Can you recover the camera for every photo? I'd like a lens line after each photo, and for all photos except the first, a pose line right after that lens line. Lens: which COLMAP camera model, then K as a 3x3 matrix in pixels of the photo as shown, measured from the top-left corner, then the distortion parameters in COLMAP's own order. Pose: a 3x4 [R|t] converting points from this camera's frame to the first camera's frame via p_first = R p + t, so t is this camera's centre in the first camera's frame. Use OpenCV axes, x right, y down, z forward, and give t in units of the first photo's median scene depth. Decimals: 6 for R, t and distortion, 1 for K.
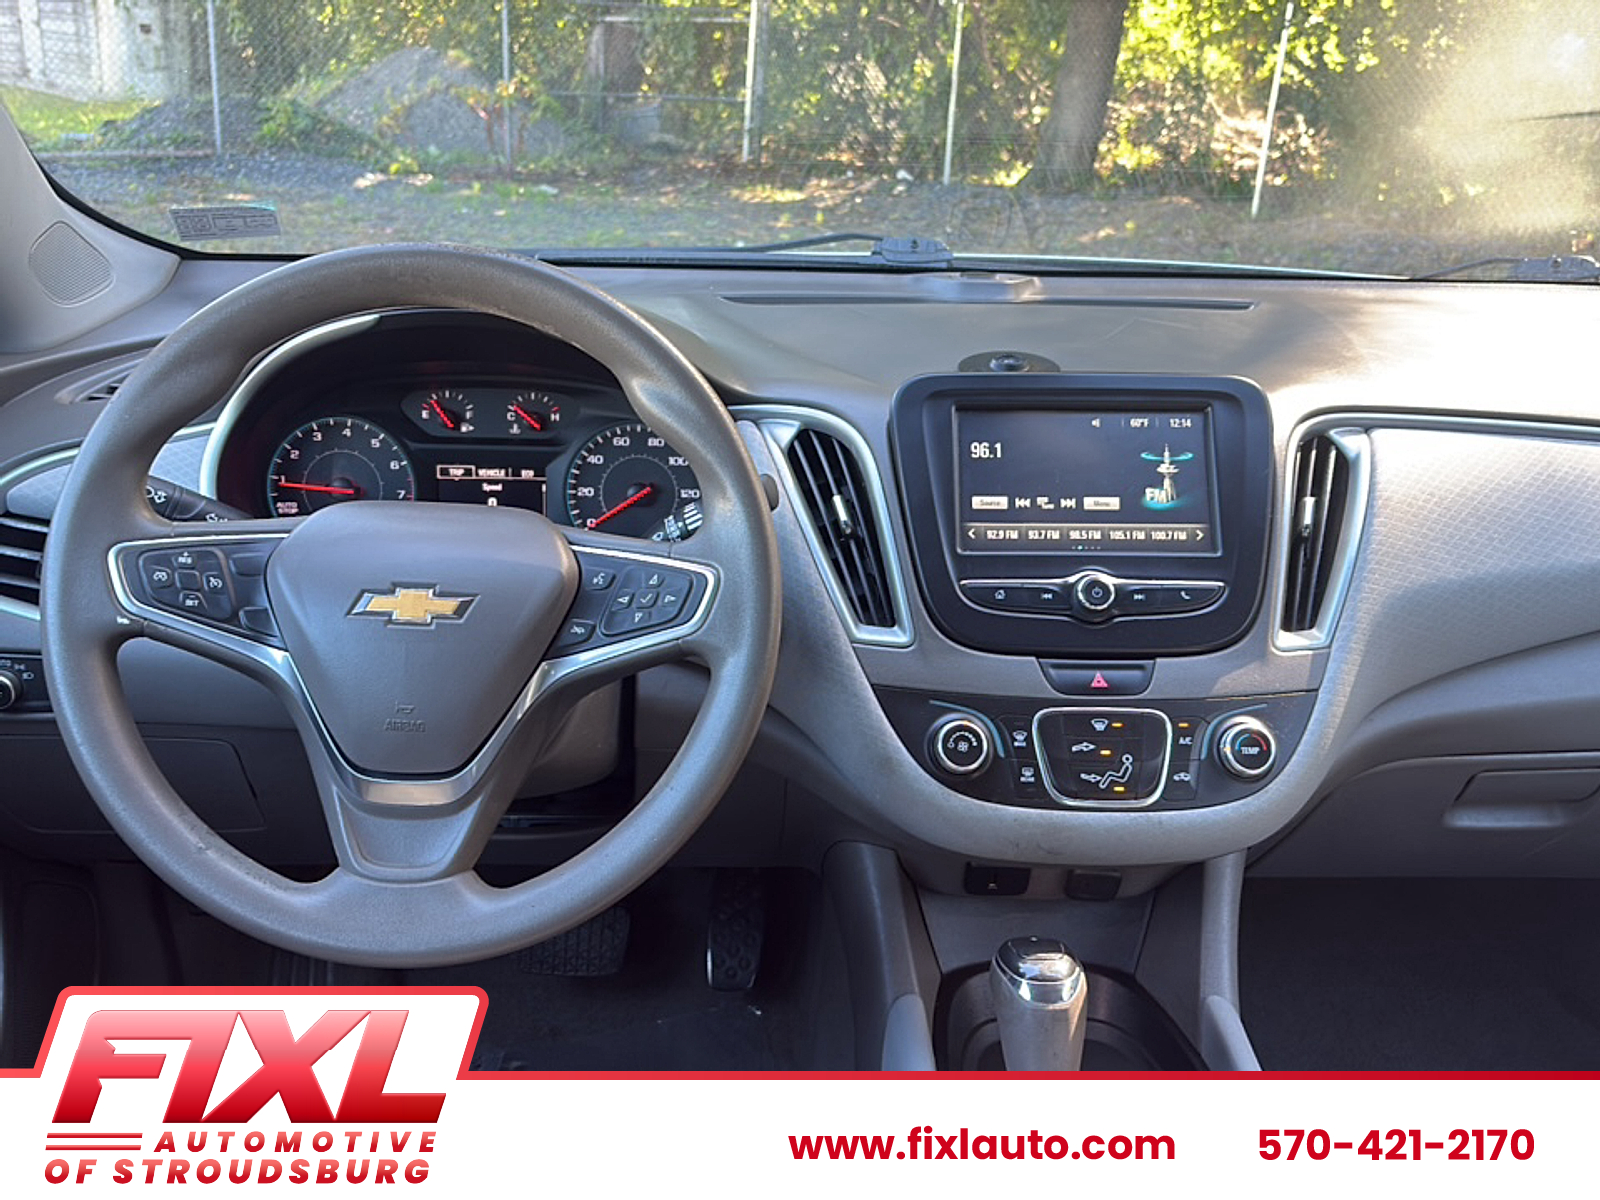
lens RADIAL K [[1290.6, 0, 796.6], [0, 1290.6, 663.5], [0, 0, 1]] dist [0.061858, -0.098823]
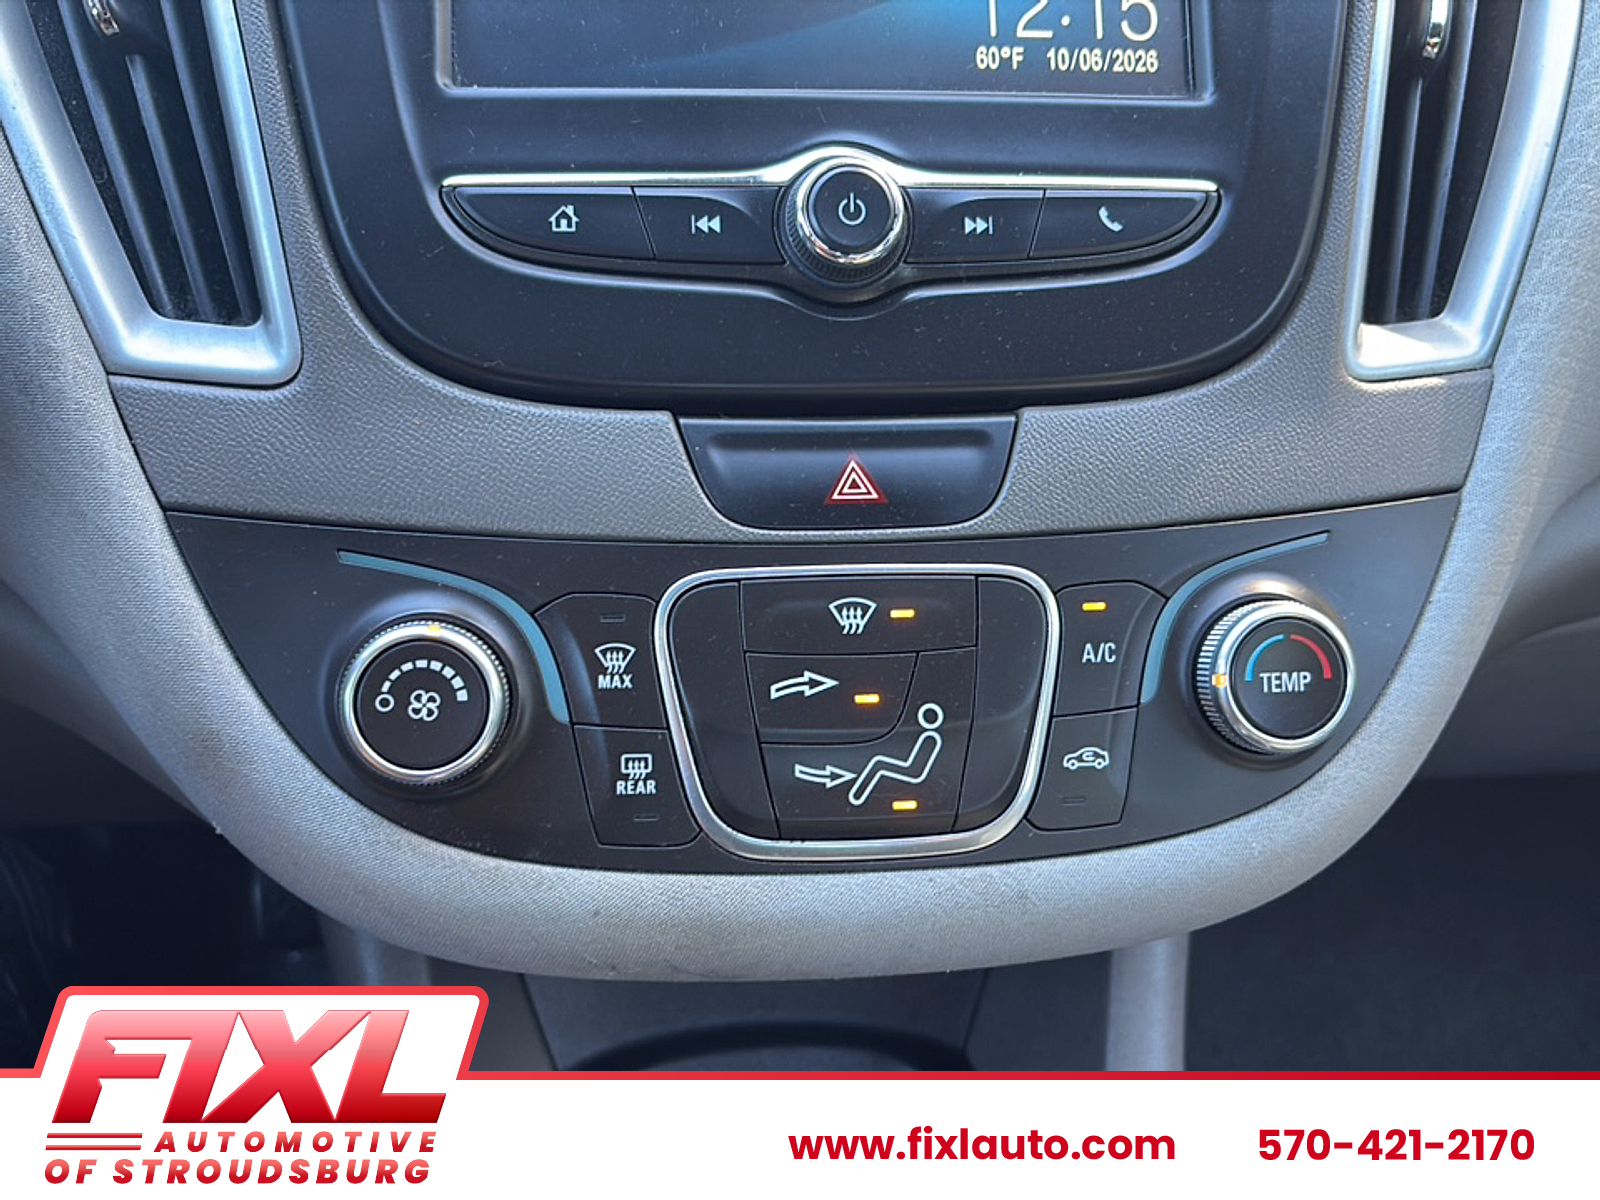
lens RADIAL K [[1252.9, 0, 799.7], [0, 1252.9, 556.9], [0, 0, 1]] dist [0.047702, -0.088131]
pose [[0.996966, -0.026436, 0.073210, 0.169785], [0.012814, 0.983468, 0.180630, -0.023107], [-0.076775, -0.179144, 0.980823, 0.589766]]
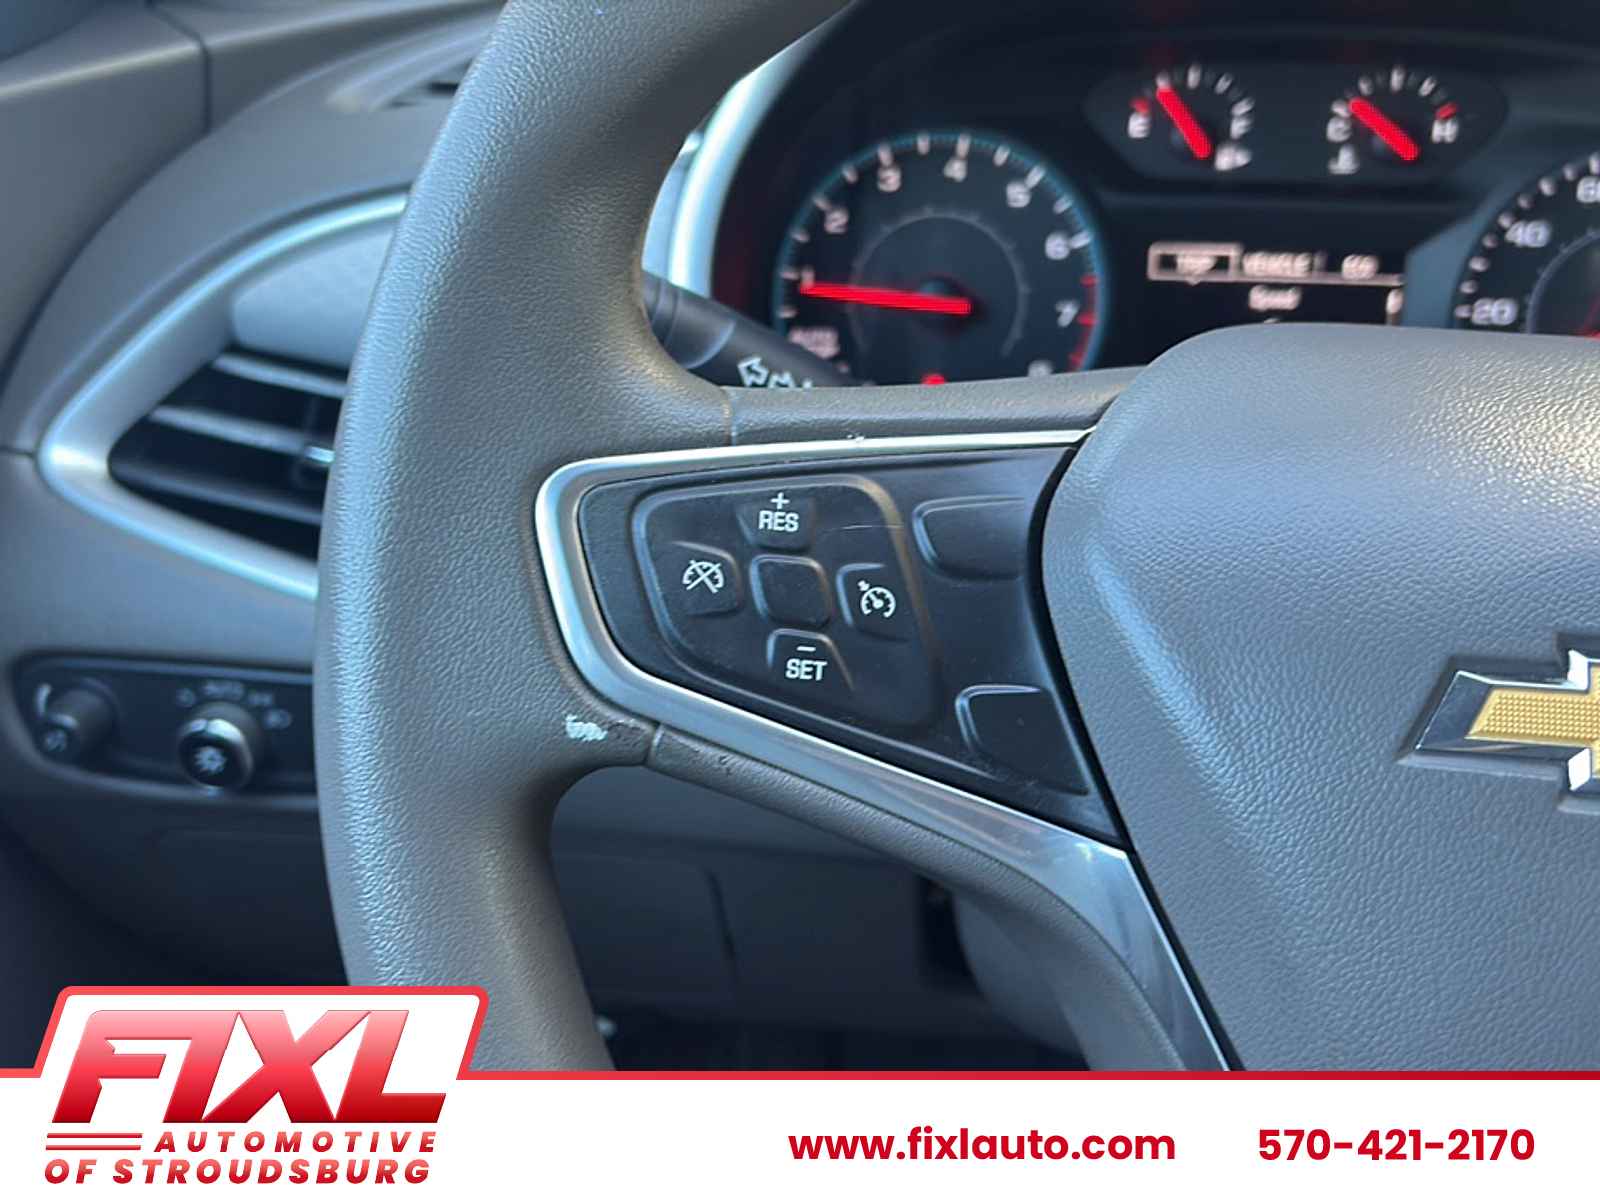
lens RADIAL K [[1263.5, 0, 829.4], [0, 1263.5, 600.3], [0, 0, 1]] dist [0.043993, -0.086398]
pose [[0.992164, 0.038354, -0.118912, -0.330051], [-0.028799, 0.996293, 0.081059, -0.066314], [0.121580, -0.076999, 0.989591, 0.557595]]
